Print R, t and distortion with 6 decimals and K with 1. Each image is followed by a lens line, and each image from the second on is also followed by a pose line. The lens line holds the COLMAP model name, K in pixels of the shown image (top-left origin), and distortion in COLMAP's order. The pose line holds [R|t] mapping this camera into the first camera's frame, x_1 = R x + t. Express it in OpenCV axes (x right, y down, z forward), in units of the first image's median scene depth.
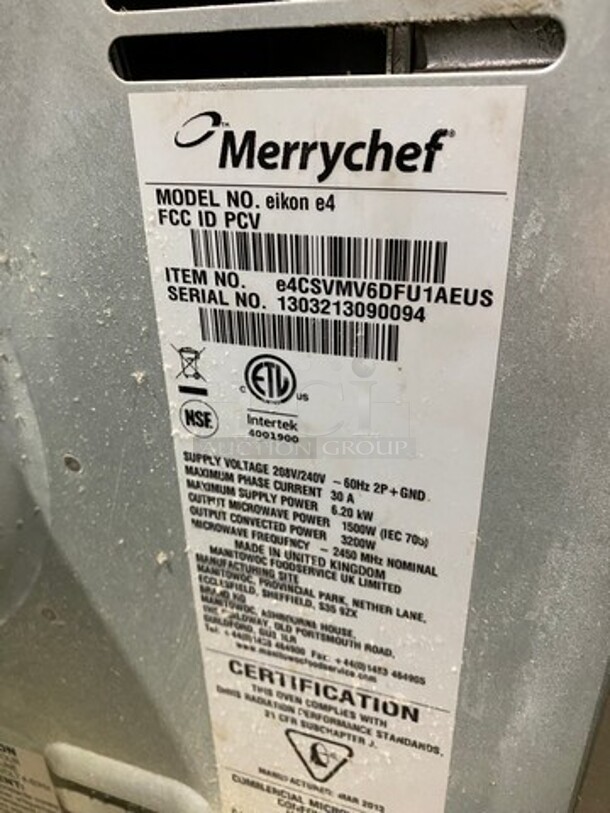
lens RADIAL K [[619.2, 0, 304.0], [0, 619.2, 406.6], [0, 0, 1]] dist [-0.002534, -0.017703]
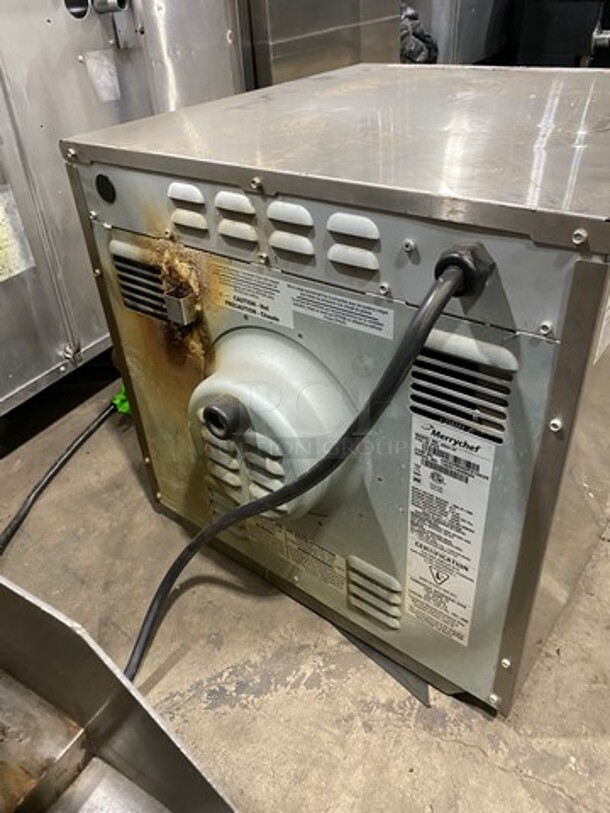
lens RADIAL K [[619.2, 0, 305.2], [0, 619.2, 406.0], [0, 0, 1]] dist [-0.002534, -0.017703]
pose [[0.939563, 0.164704, -0.300156, 0.248060], [-0.109549, 0.975220, 0.192212, -1.084377], [0.324376, -0.147714, 0.934324, -2.714508]]
